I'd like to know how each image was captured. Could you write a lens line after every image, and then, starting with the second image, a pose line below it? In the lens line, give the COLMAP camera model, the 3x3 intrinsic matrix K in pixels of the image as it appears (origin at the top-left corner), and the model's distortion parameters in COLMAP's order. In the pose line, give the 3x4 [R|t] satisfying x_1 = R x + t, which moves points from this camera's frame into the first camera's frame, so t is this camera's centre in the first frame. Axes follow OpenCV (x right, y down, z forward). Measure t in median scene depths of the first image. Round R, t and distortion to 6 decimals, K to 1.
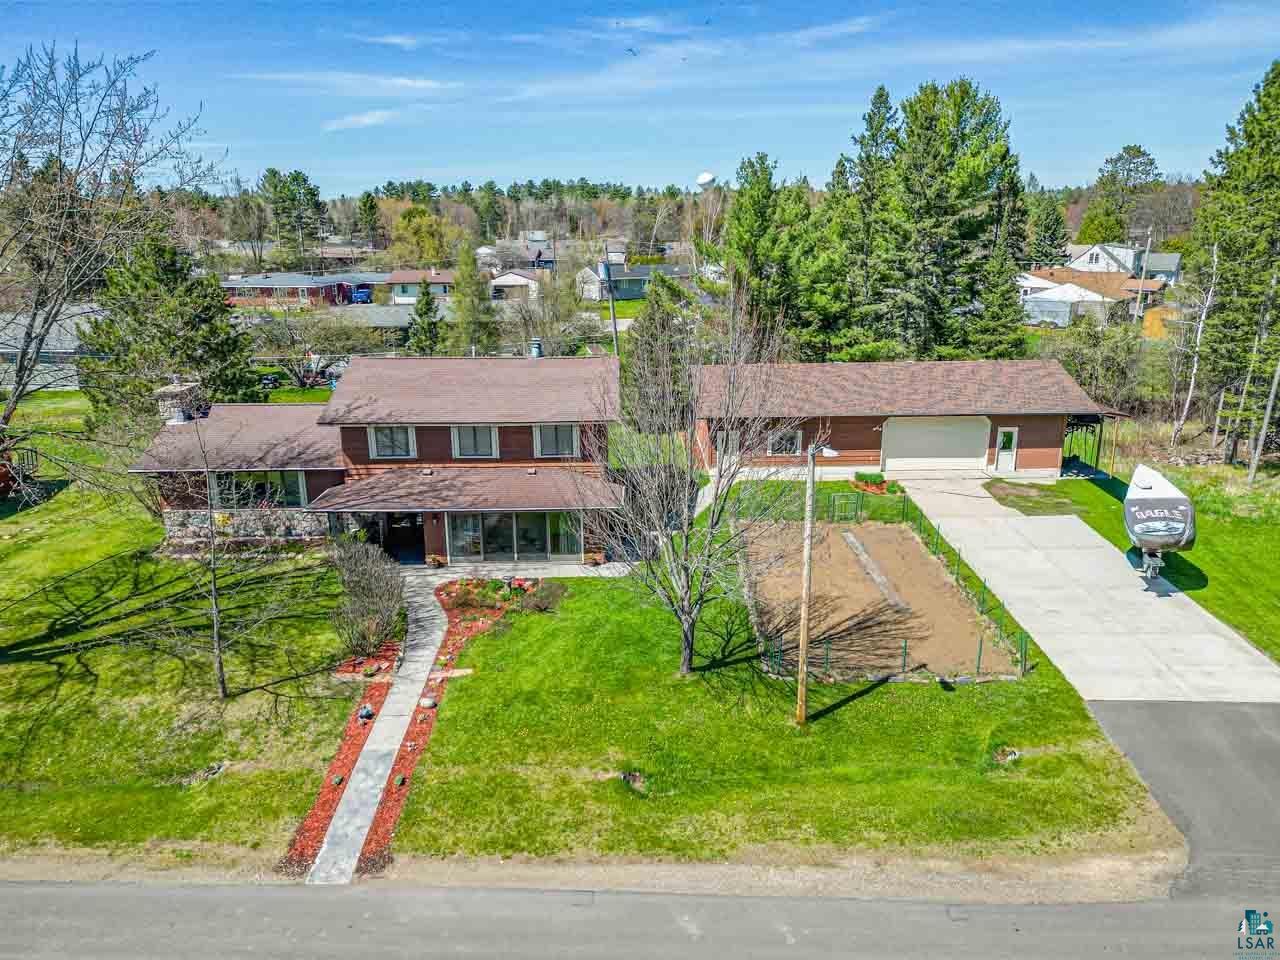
lens RADIAL K [[906.2, 0, 640.0], [0, 906.2, 480.0], [0, 0, 1]] dist [0.096267, -0.092599]
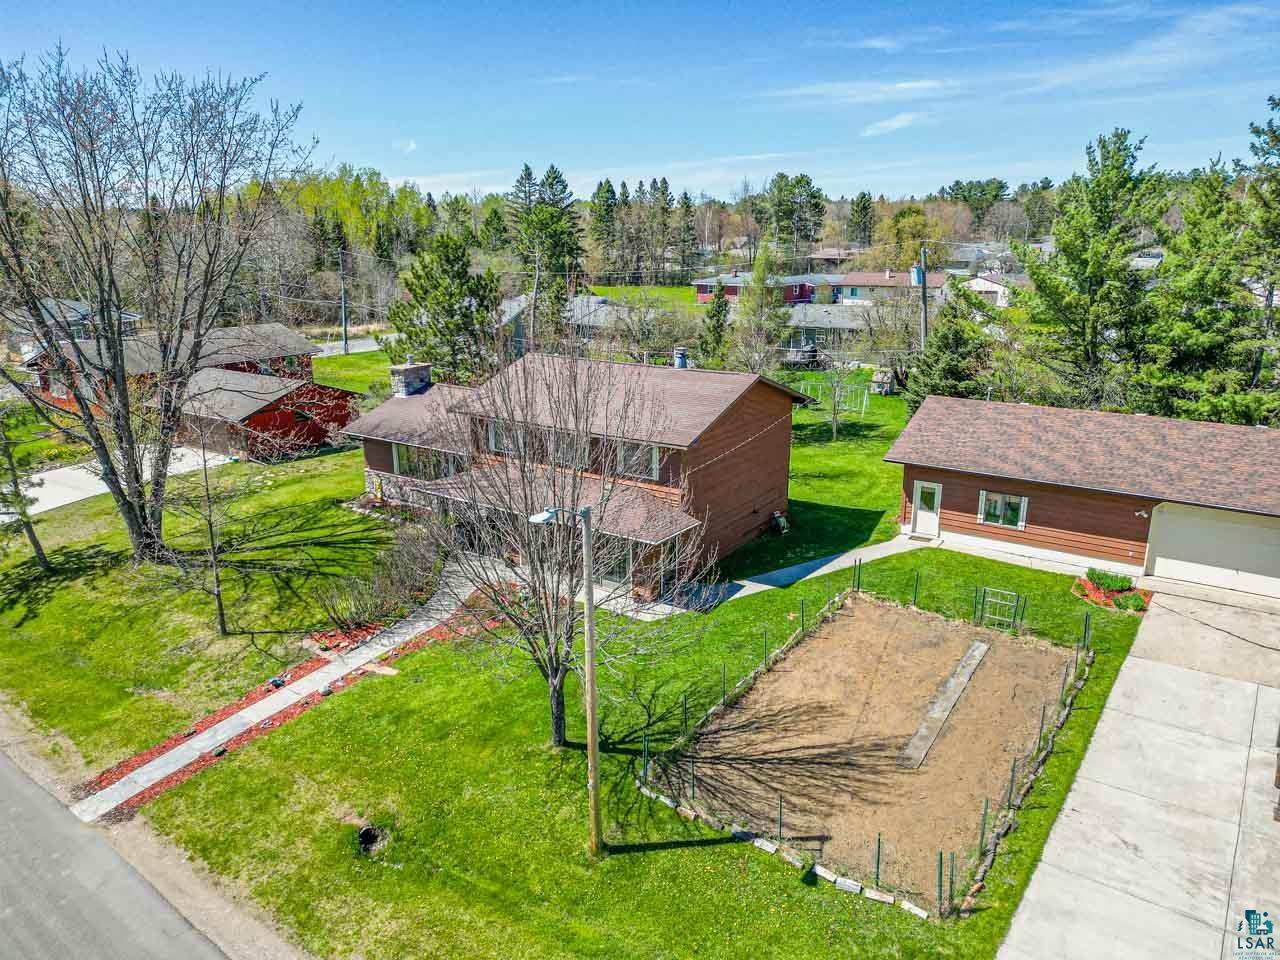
lens RADIAL K [[906.2, 0, 640.0], [0, 906.2, 480.0], [0, 0, 1]] dist [0.096267, -0.092599]
pose [[0.814445, 0.162171, -0.557118, 0.363068], [-0.162909, 0.985439, 0.048697, -0.057728], [0.556903, 0.051099, 0.829004, 0.208330]]
